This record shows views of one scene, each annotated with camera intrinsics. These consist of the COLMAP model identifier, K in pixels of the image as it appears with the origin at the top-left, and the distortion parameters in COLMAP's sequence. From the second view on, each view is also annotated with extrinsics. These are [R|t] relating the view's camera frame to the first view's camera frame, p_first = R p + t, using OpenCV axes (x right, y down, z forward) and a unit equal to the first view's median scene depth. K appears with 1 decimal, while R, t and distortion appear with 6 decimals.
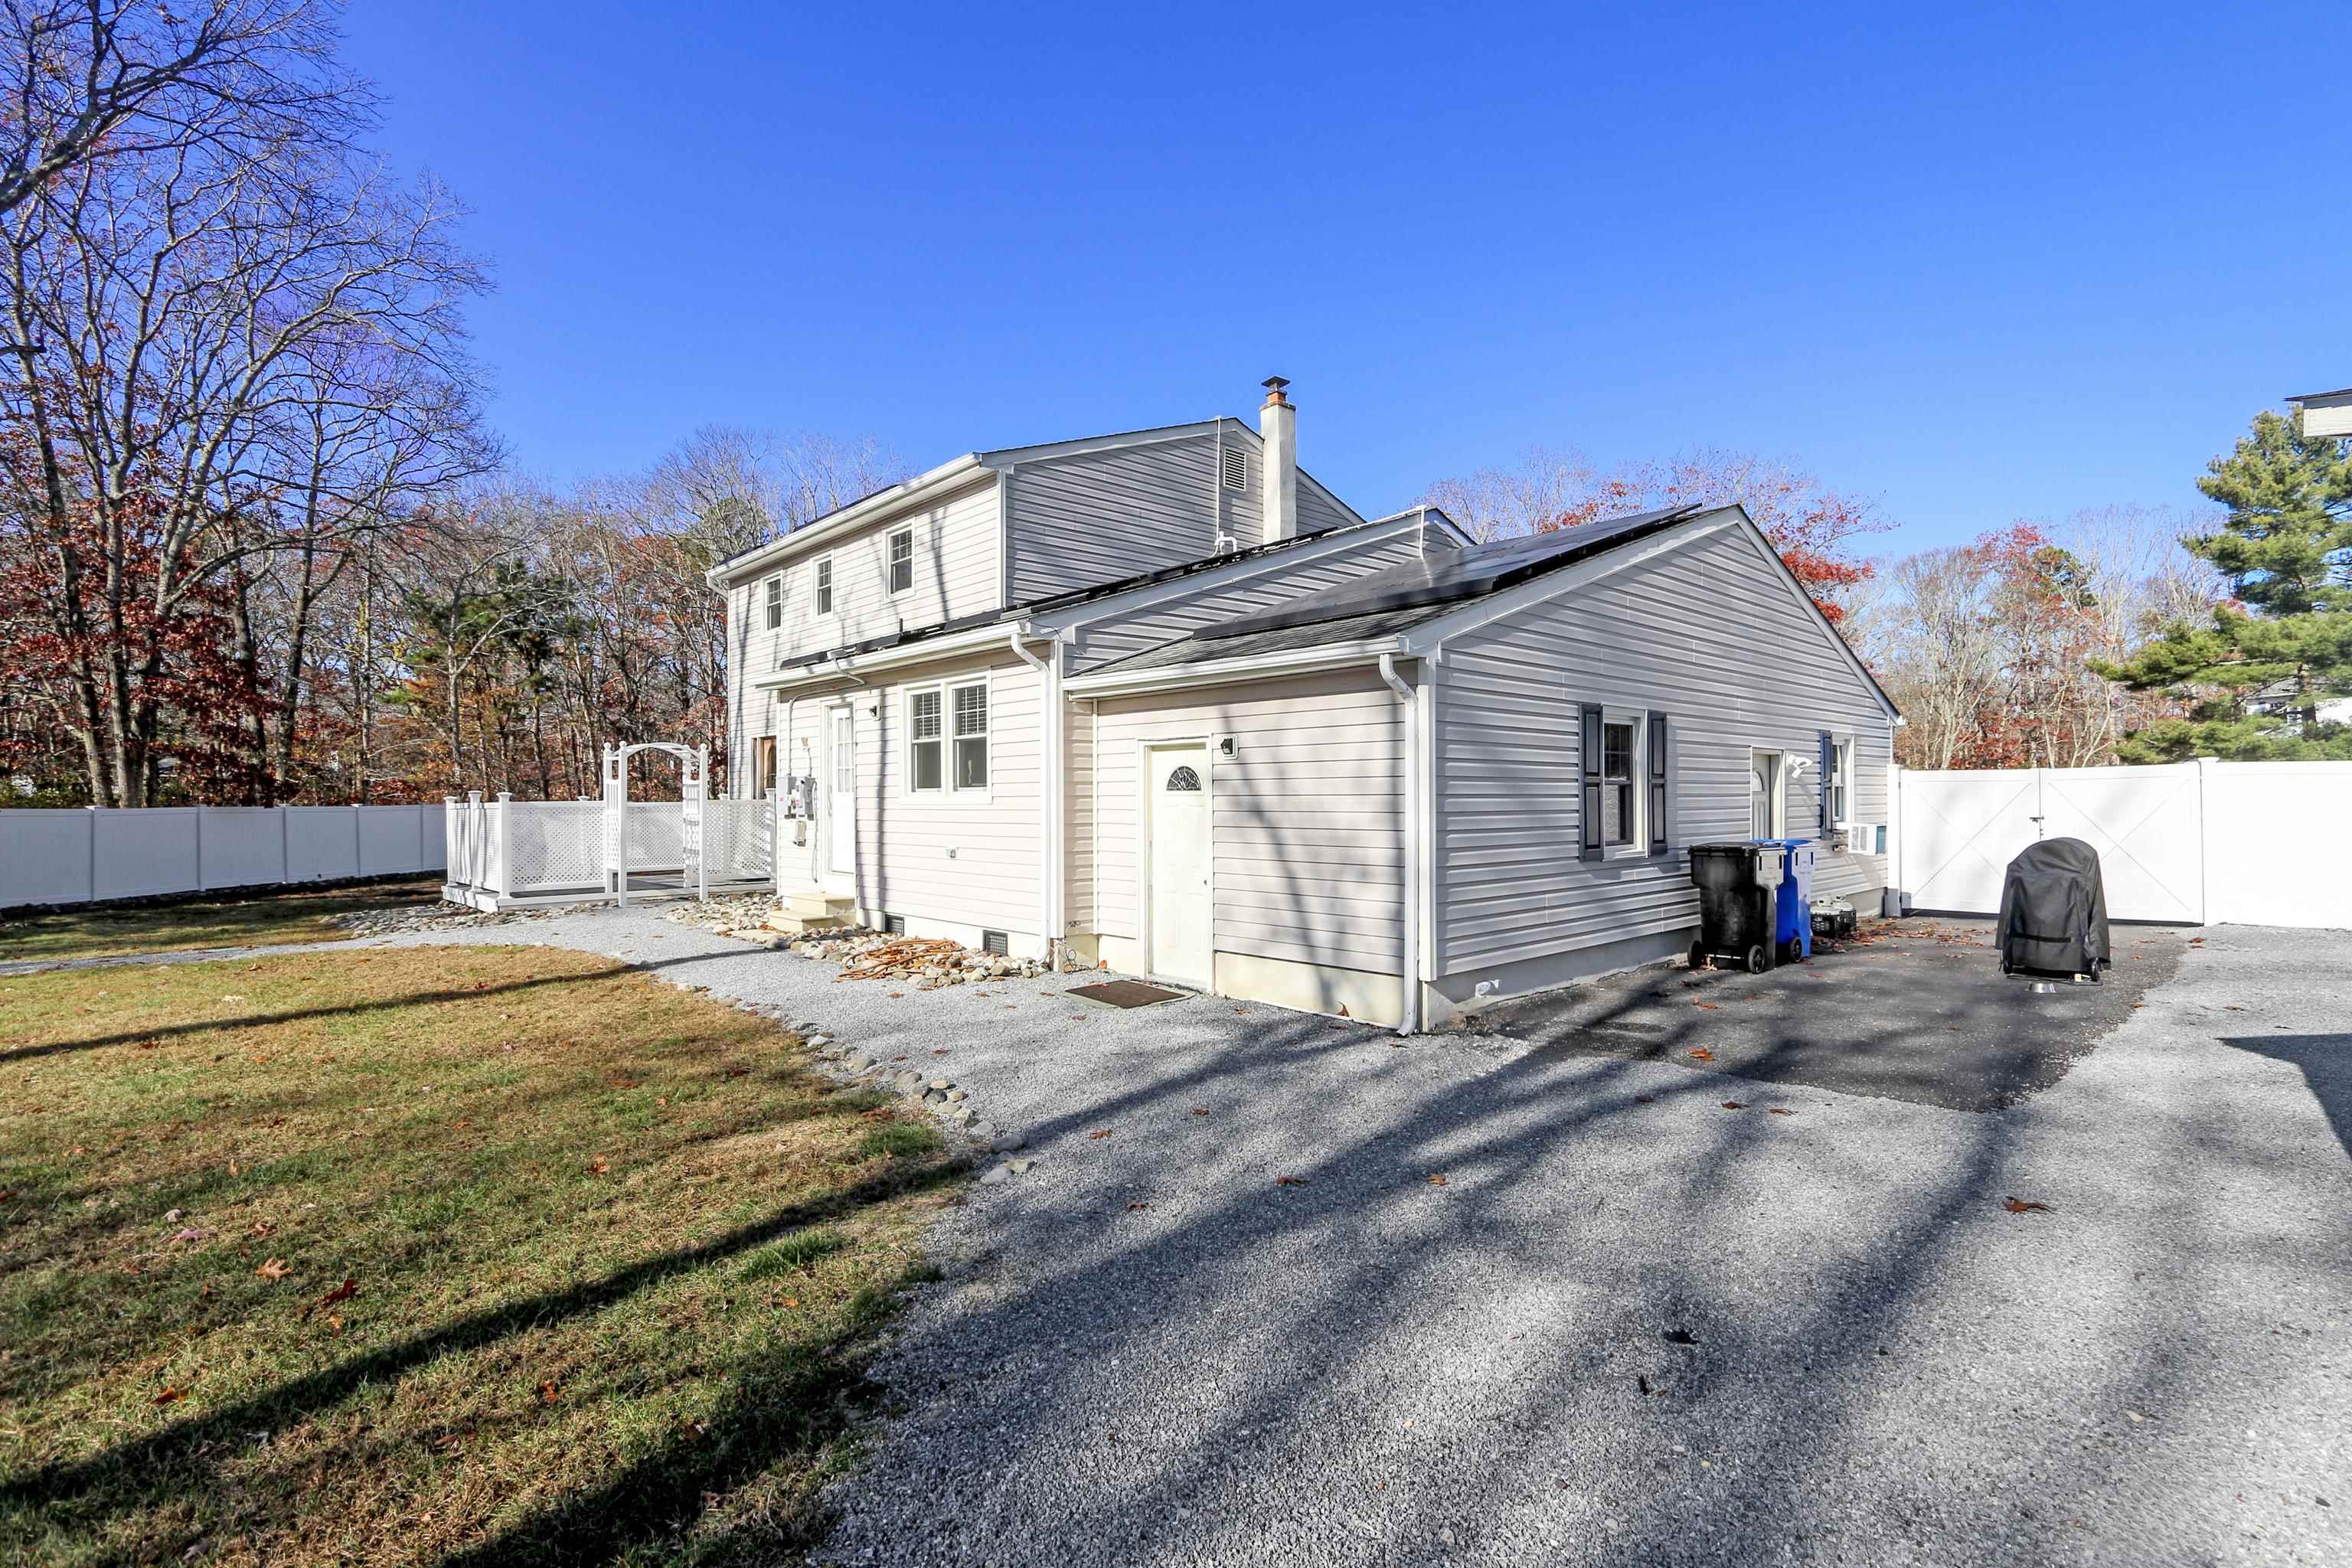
lens RADIAL K [[1096.0, 0, 1200.9], [0, 1096.0, 790.8], [0, 0, 1]] dist [-0.012240, -0.000268]
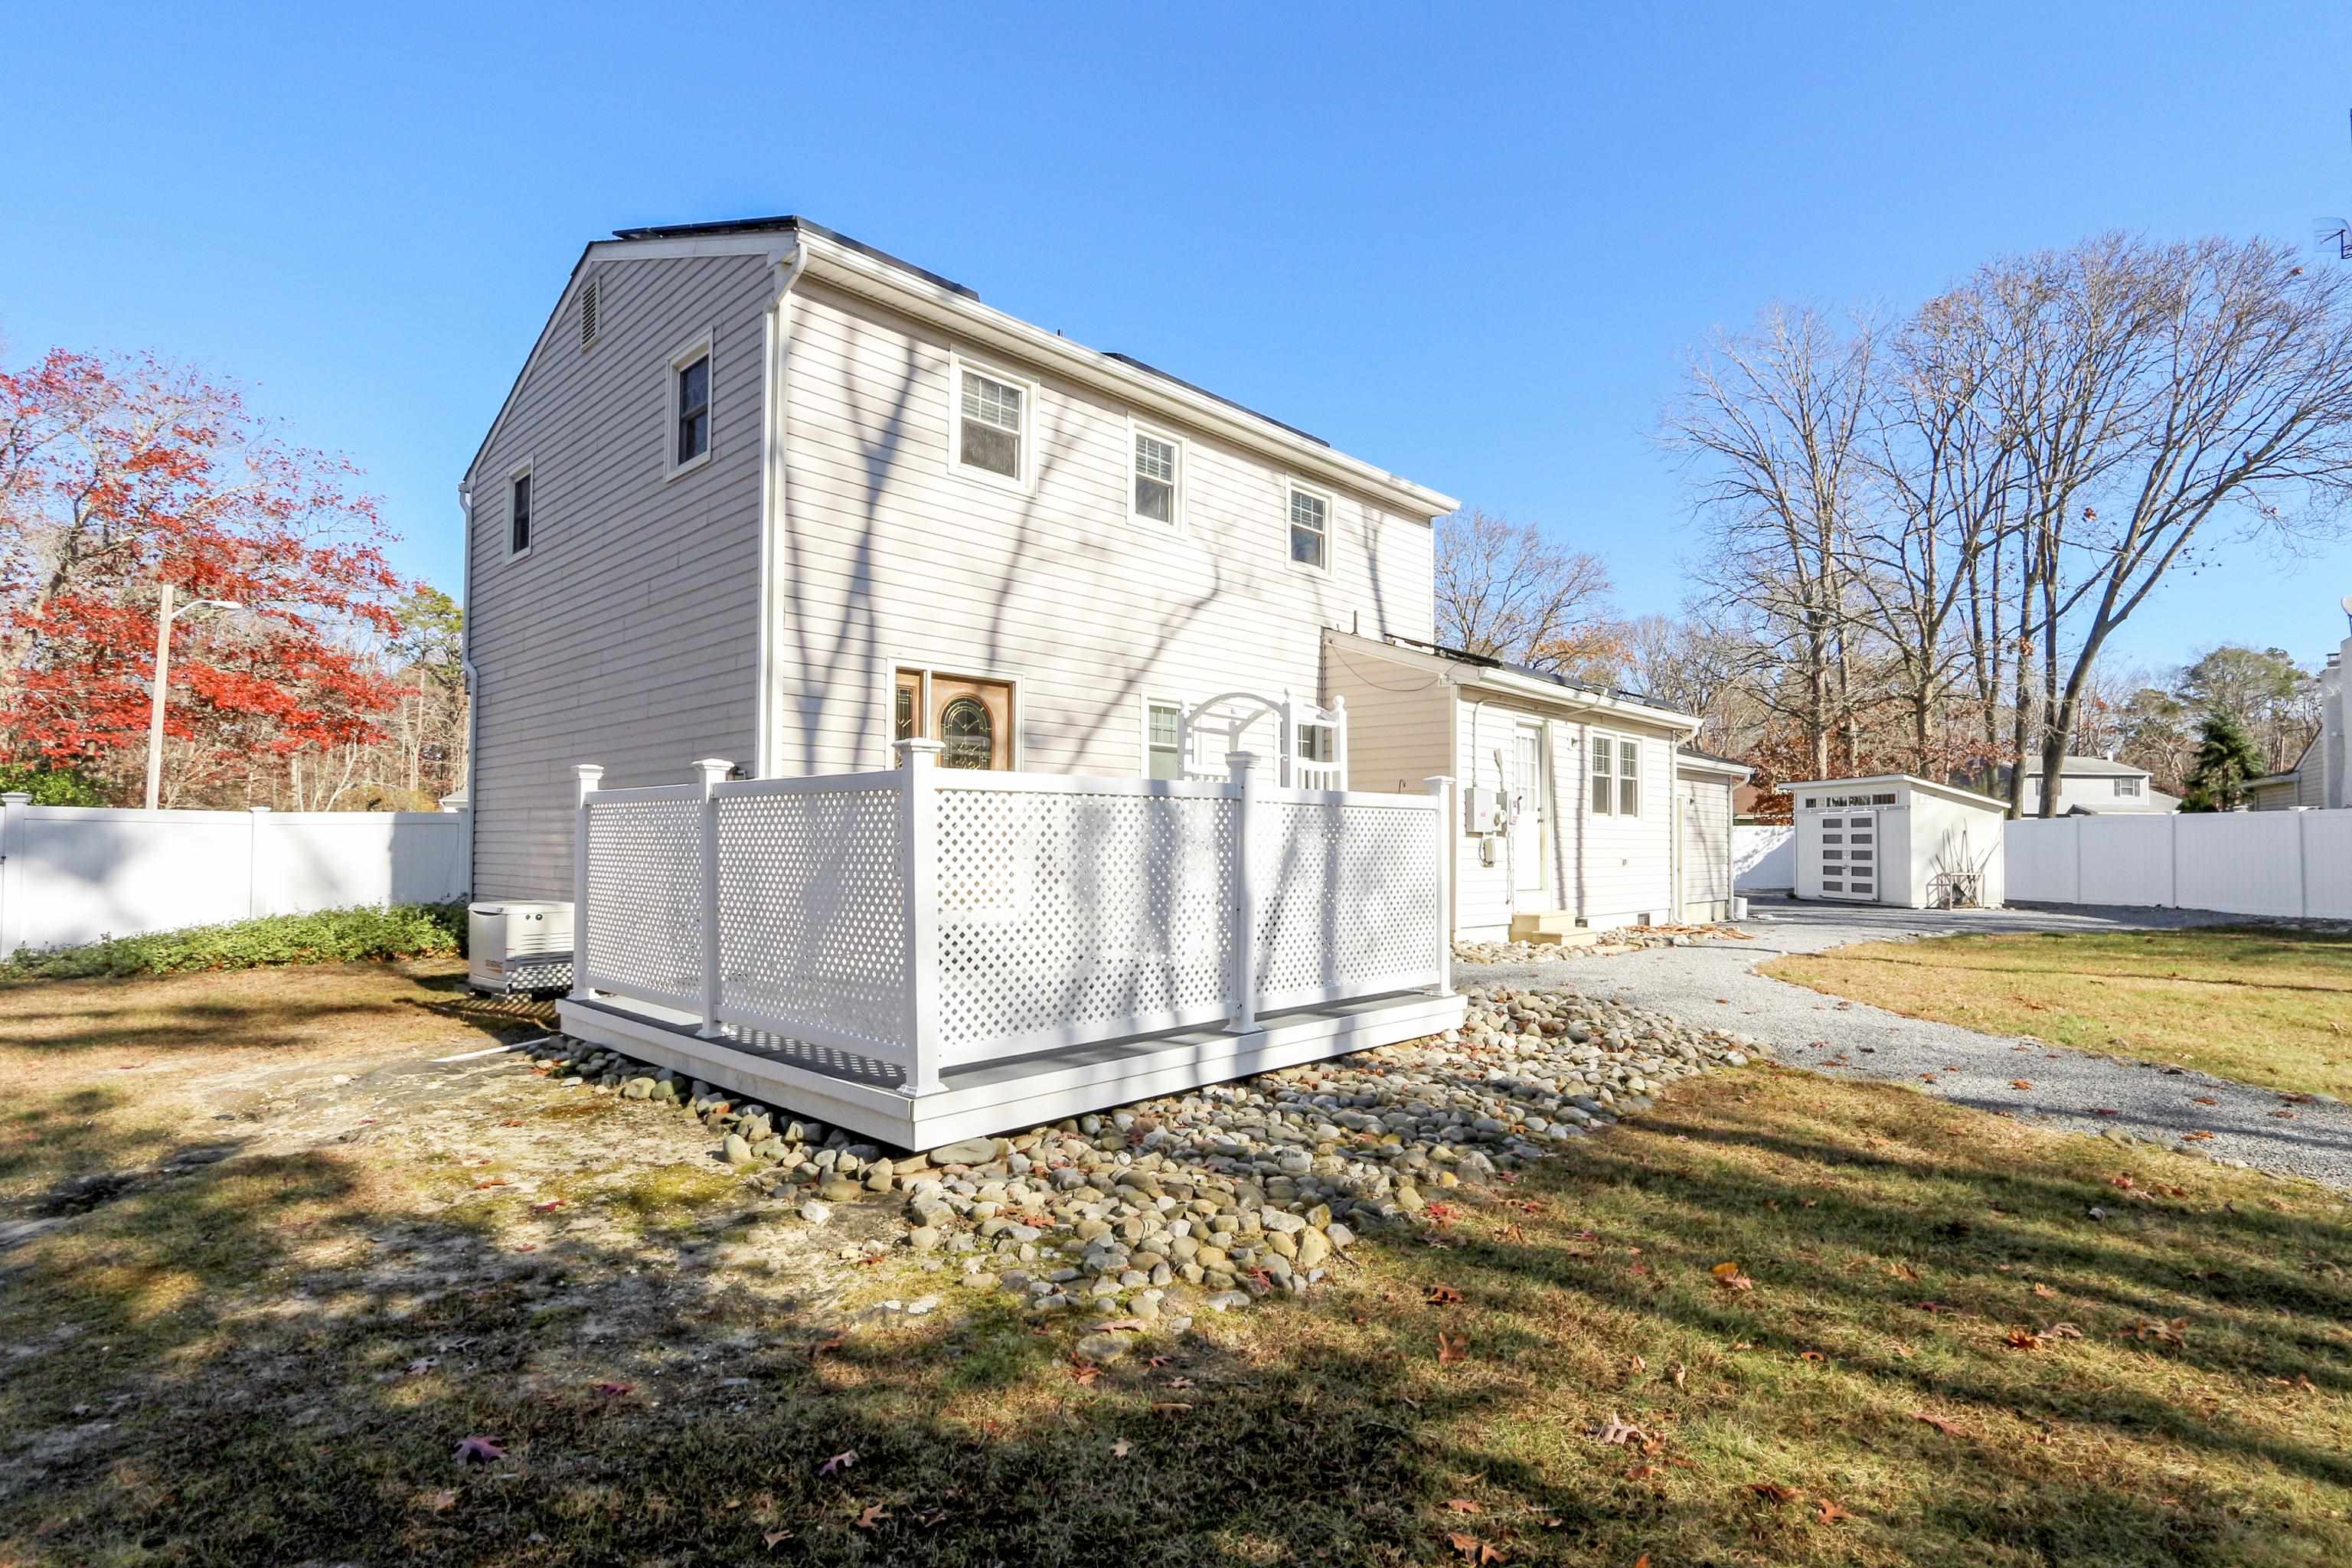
lens RADIAL K [[1137.2, 0, 1243.7], [0, 1137.2, 823.5], [0, 0, 1]] dist [-0.014714, 0.003325]
pose [[-0.074750, 0.025470, 0.996877, -1.274246], [-0.009995, 0.999604, -0.026289, 0.040701], [-0.997152, -0.011929, -0.074466, 1.259870]]
